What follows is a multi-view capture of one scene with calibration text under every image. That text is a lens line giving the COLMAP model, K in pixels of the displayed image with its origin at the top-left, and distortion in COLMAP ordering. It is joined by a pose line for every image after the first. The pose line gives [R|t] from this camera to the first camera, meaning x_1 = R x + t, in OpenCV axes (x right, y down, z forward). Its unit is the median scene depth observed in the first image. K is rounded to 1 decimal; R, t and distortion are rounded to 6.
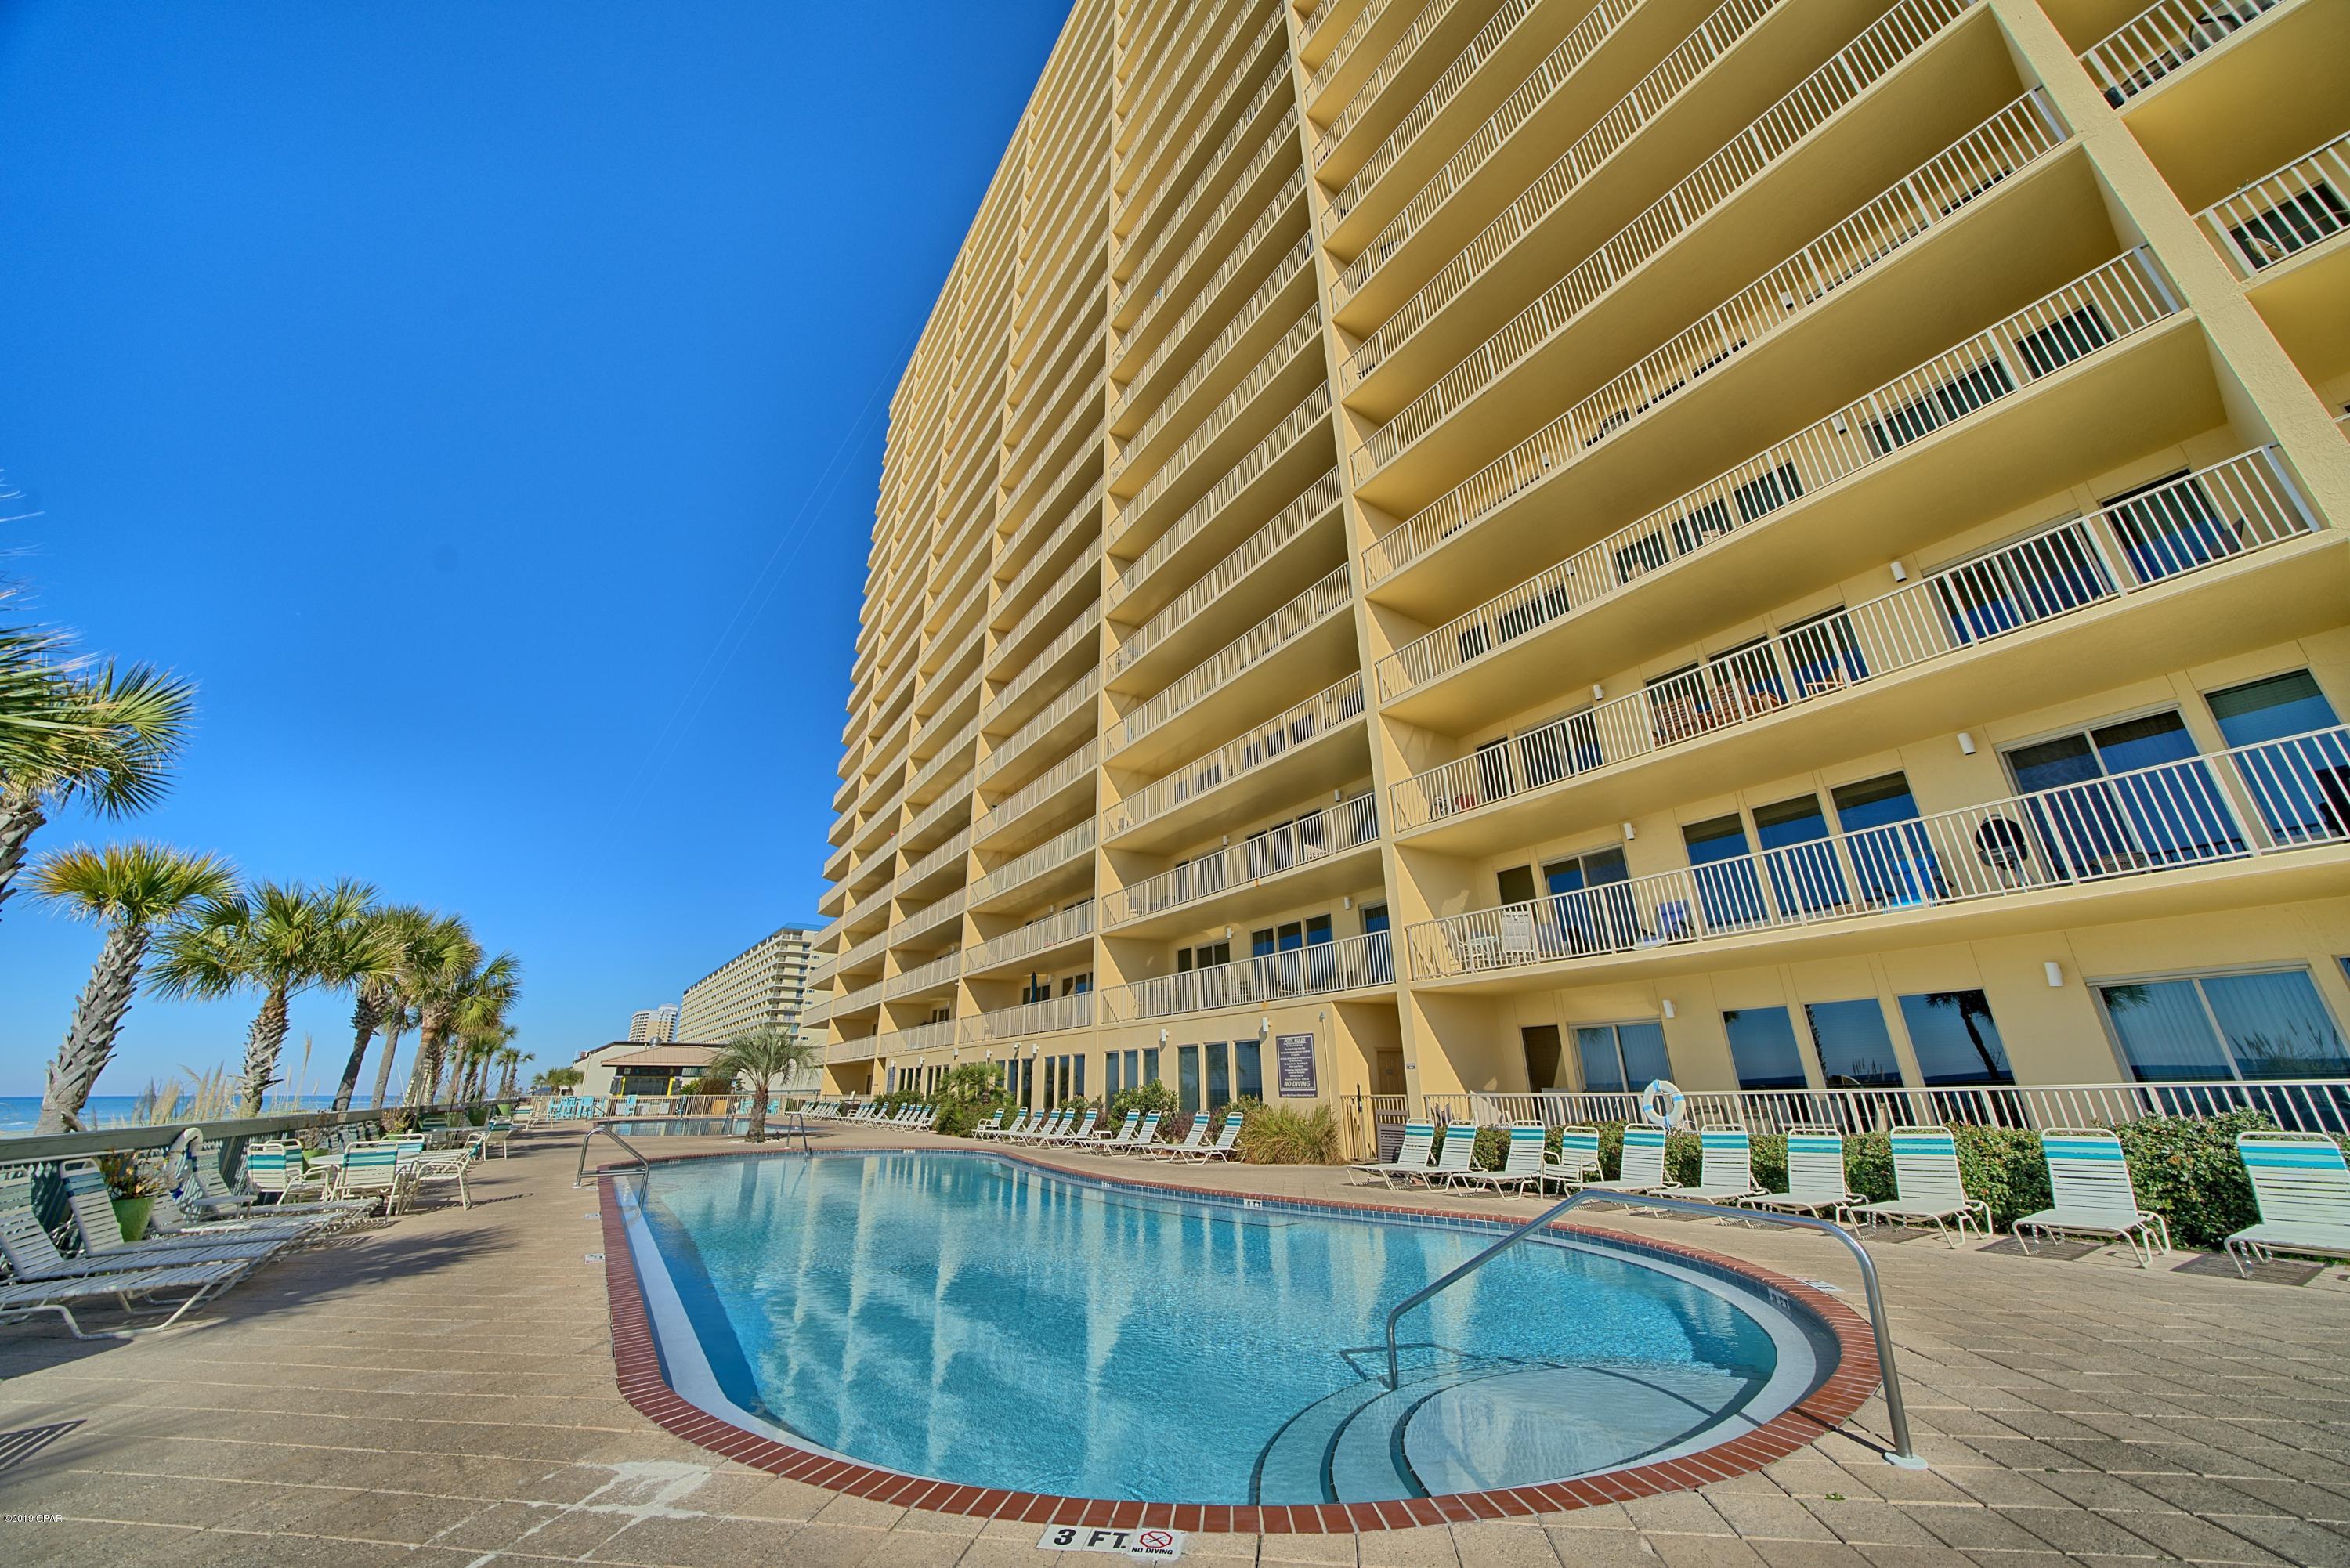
lens RADIAL K [[806.1, 0, 1160.3], [0, 806.1, 778.5], [0, 0, 1]] dist [-0.026786, 0.000087]
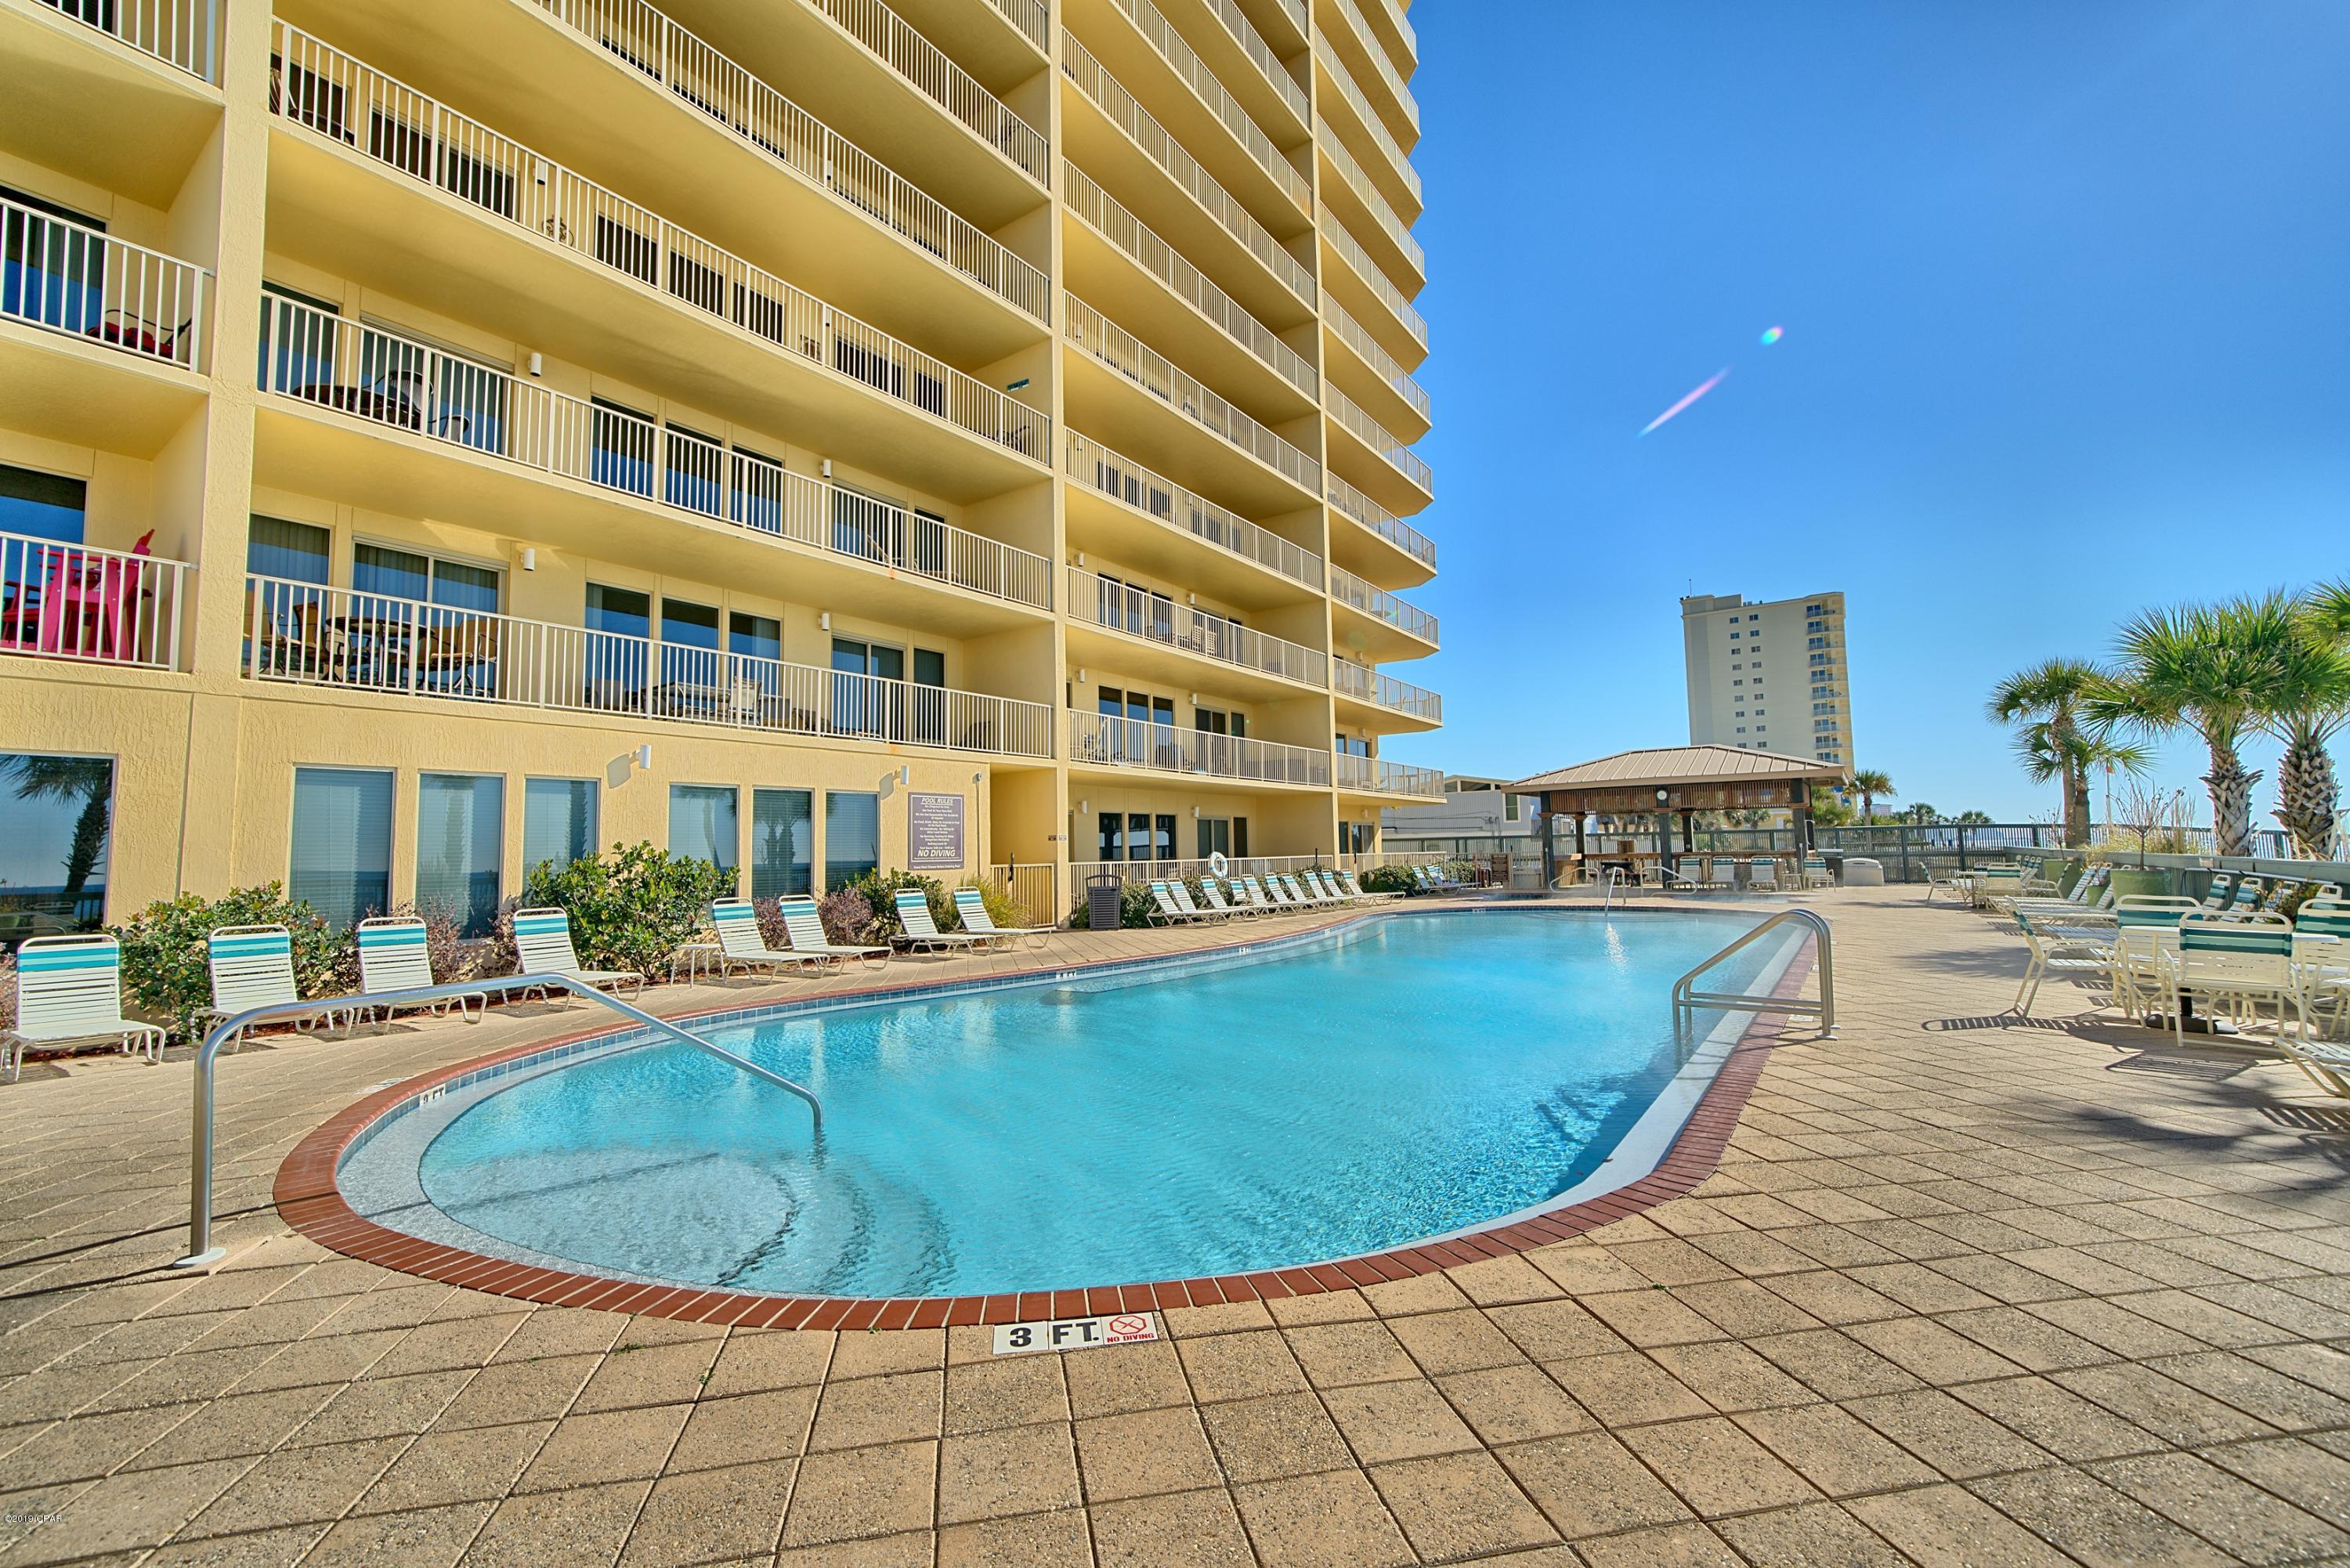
lens RADIAL K [[969.4, 0, 1137.7], [0, 969.4, 784.6], [0, 0, 1]] dist [0.001870, 0.000353]
pose [[-0.325564, 0.080436, 0.942092, -0.418692], [-0.323526, 0.926756, -0.190930, 0.227172], [-0.888447, -0.366952, -0.275695, 0.575460]]
